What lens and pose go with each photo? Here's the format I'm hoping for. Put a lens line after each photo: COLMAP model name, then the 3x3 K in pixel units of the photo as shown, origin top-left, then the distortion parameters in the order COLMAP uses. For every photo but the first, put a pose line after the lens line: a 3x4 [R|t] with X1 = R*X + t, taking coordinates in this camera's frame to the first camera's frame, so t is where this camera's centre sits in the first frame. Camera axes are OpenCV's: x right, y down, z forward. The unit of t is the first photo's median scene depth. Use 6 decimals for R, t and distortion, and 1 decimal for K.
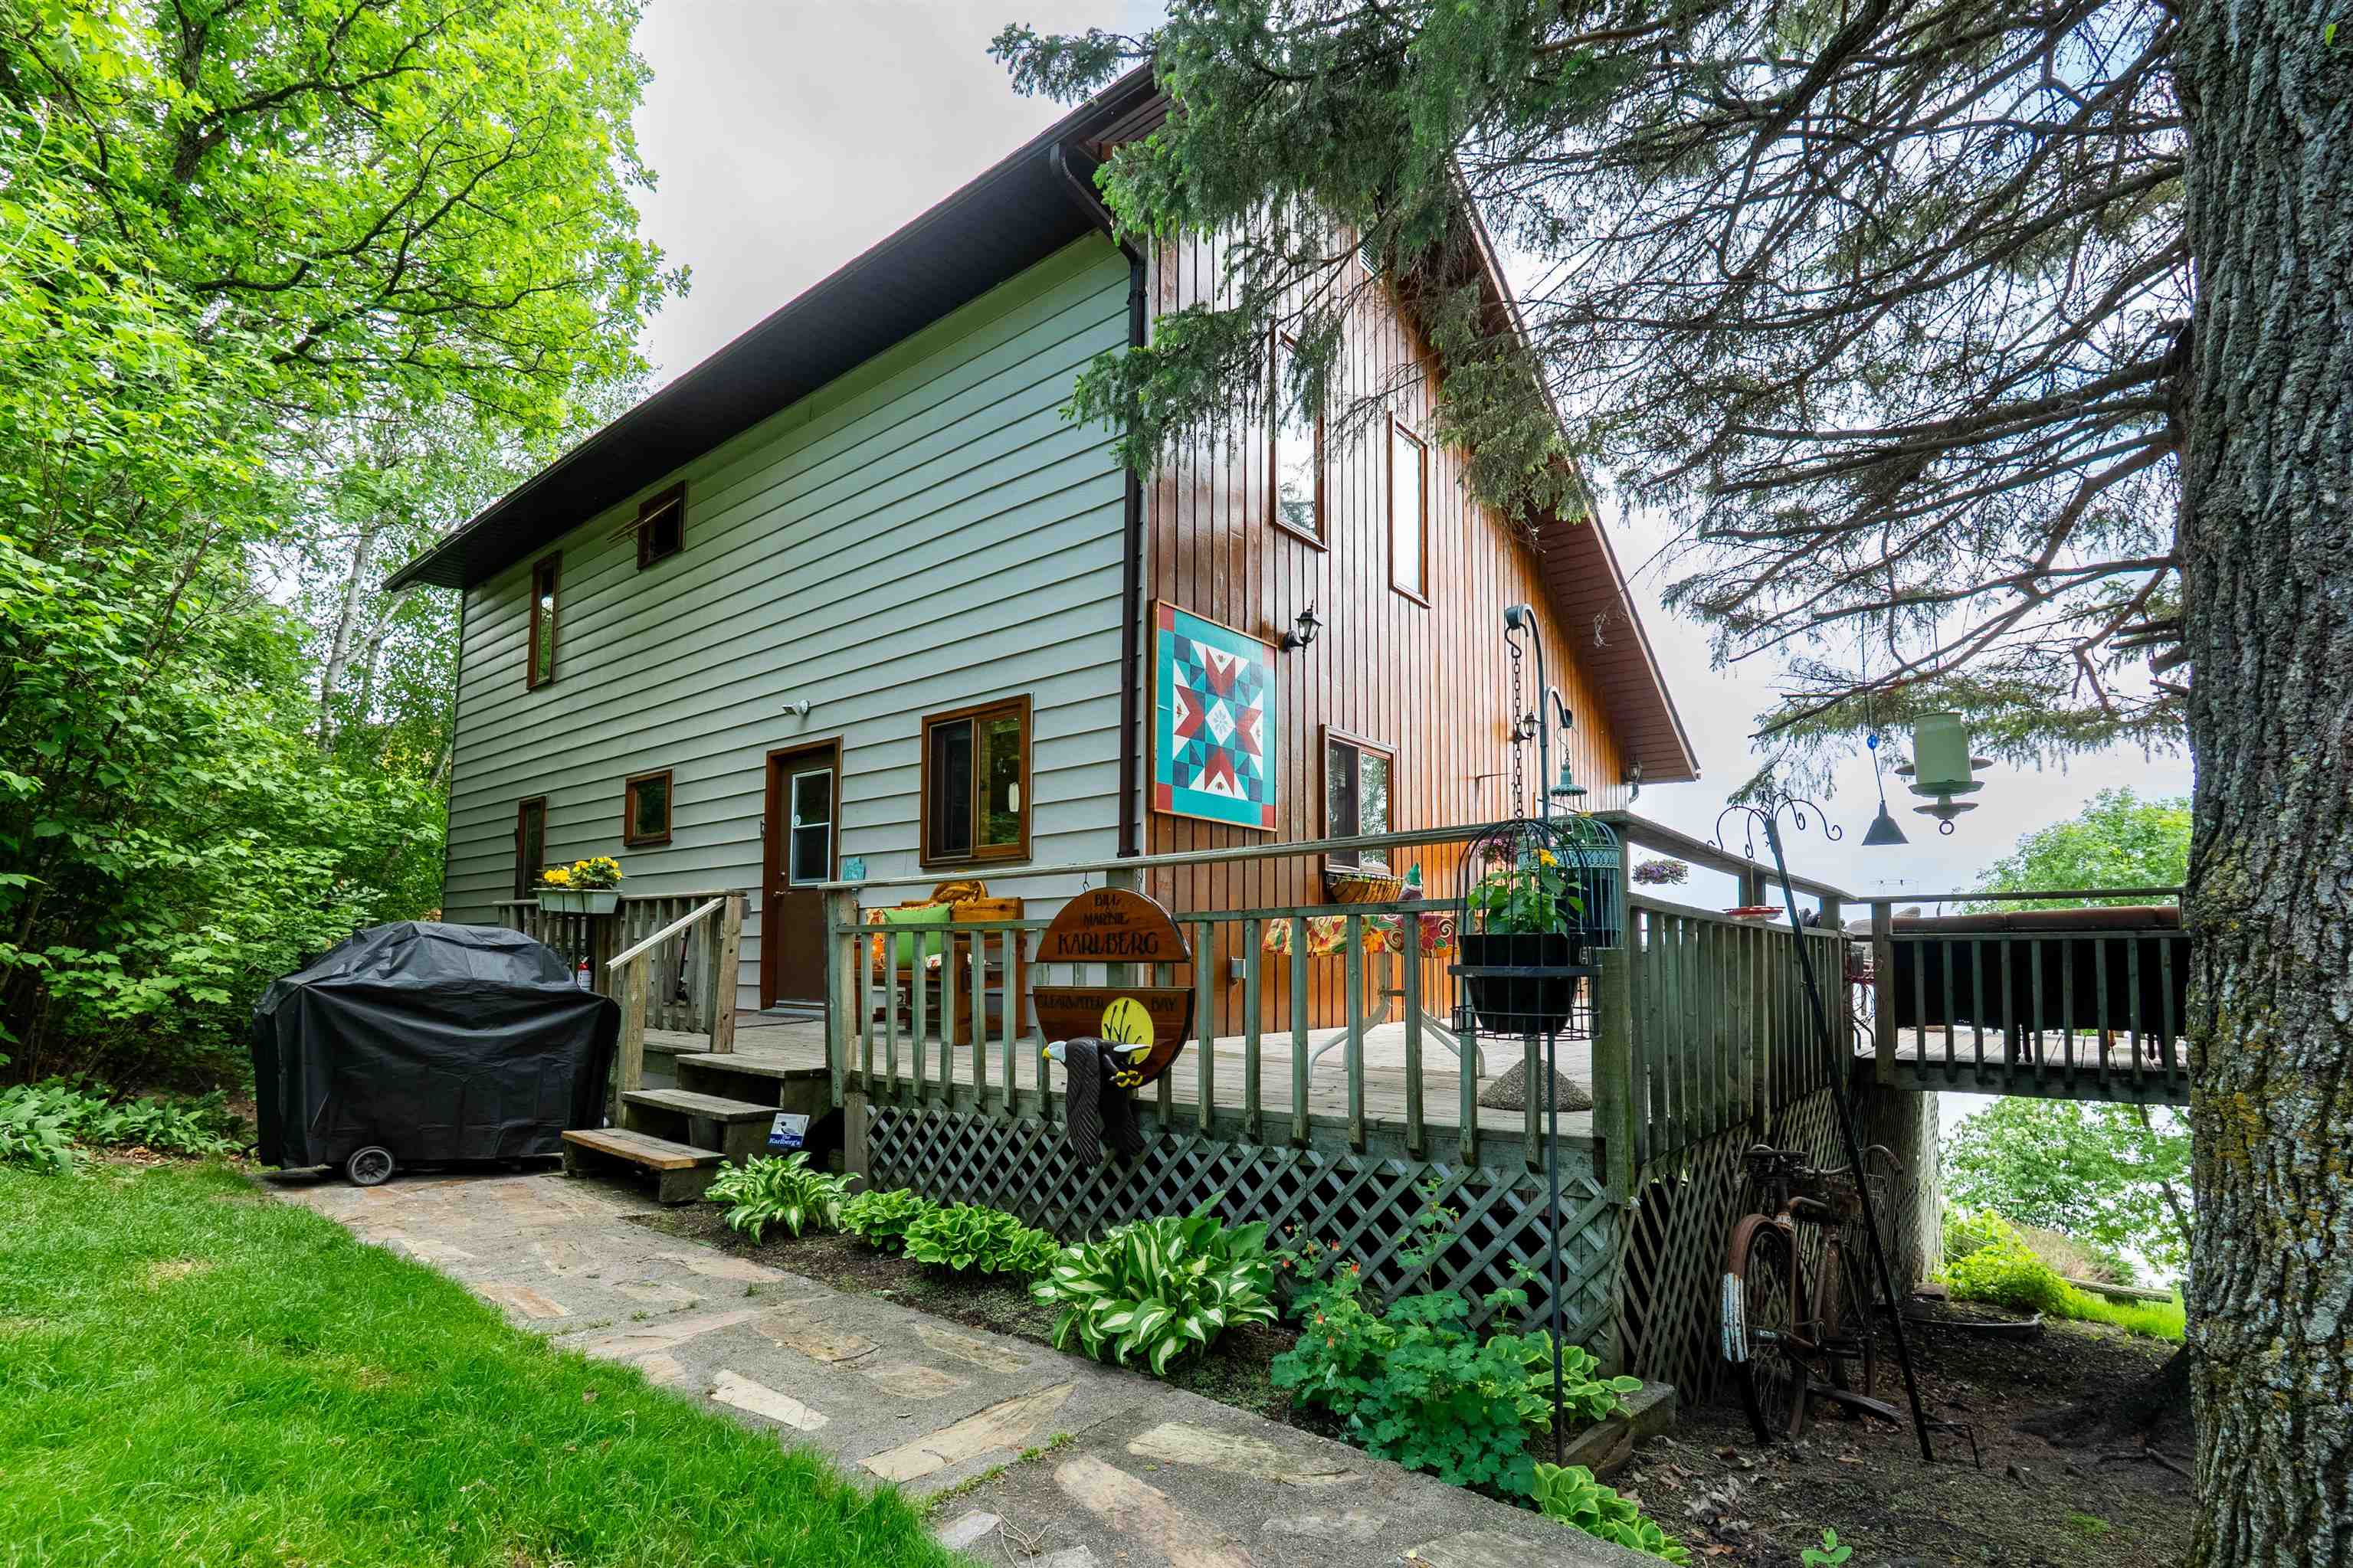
lens RADIAL K [[1075.6, 0, 1182.6], [0, 1075.6, 901.2], [0, 0, 1]] dist [-0.000626, 0.000199]
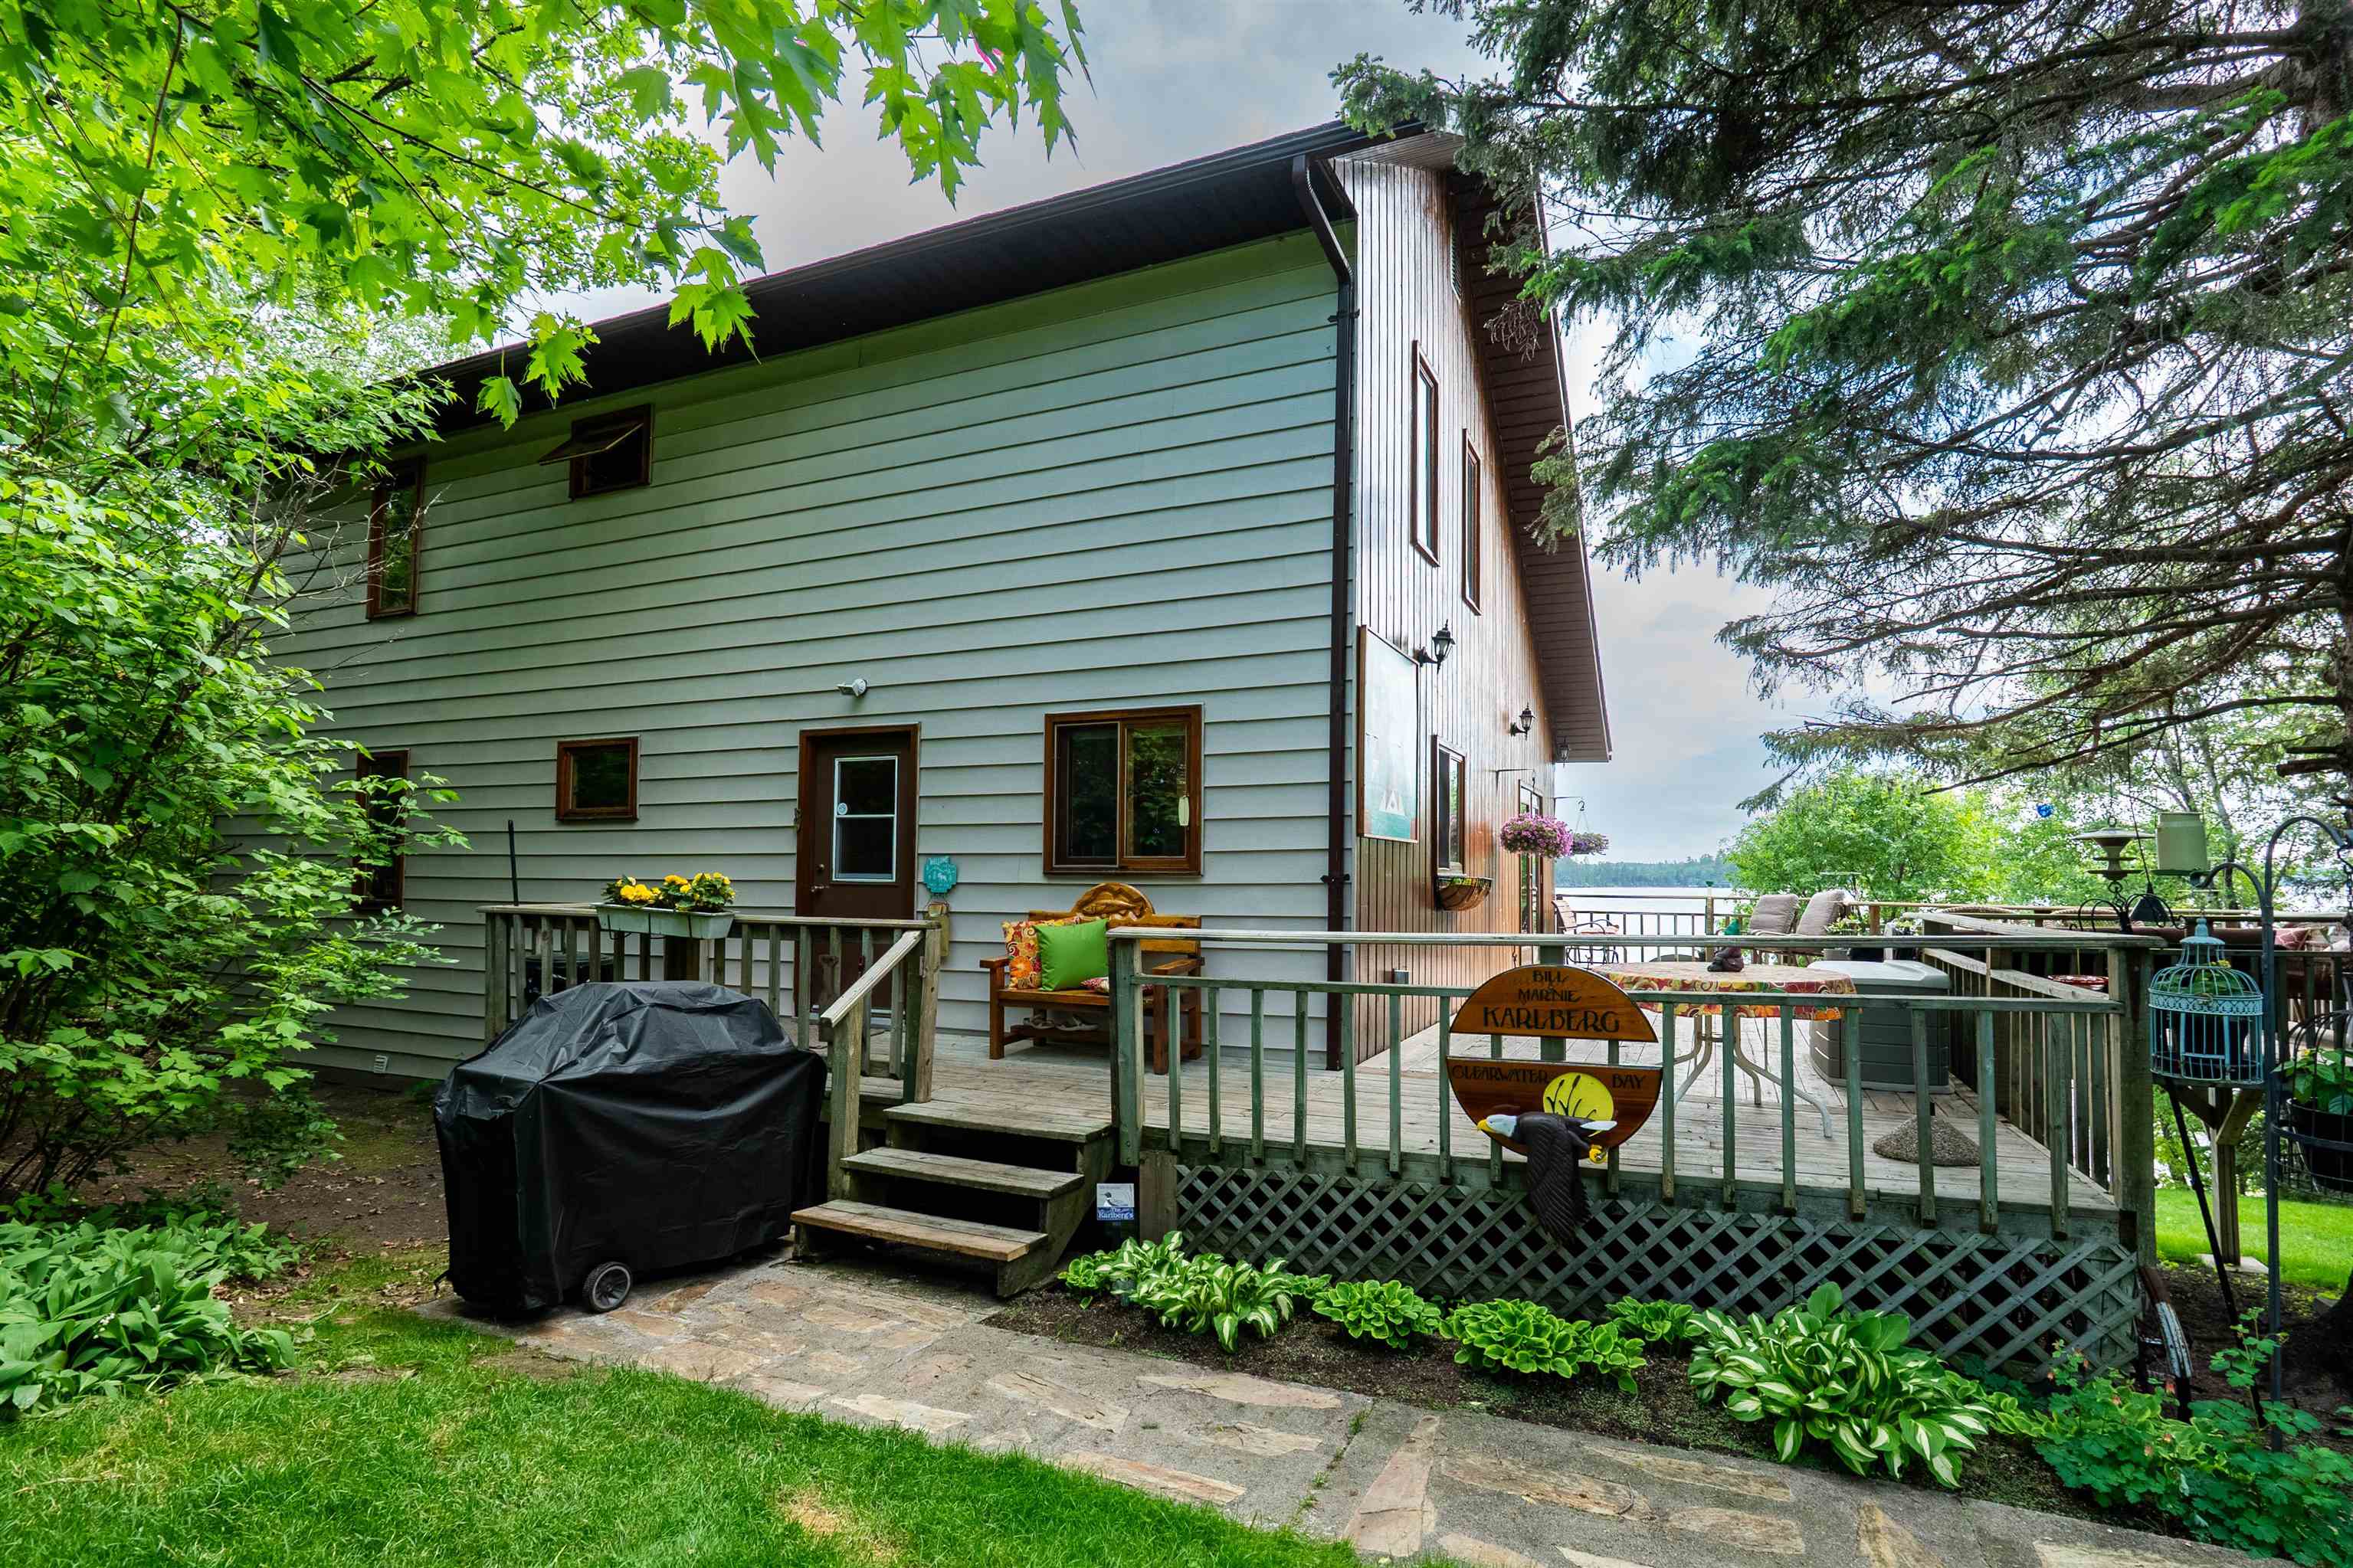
lens RADIAL K [[1071.4, 0, 1174.5], [0, 1071.4, 843.1], [0, 0, 1]] dist [-0.002233, 0.000033]
pose [[0.964614, -0.002921, 0.263649, -0.487340], [-0.005142, 0.999540, 0.029890, -0.112269], [-0.263615, -0.030188, 0.964156, 0.079091]]
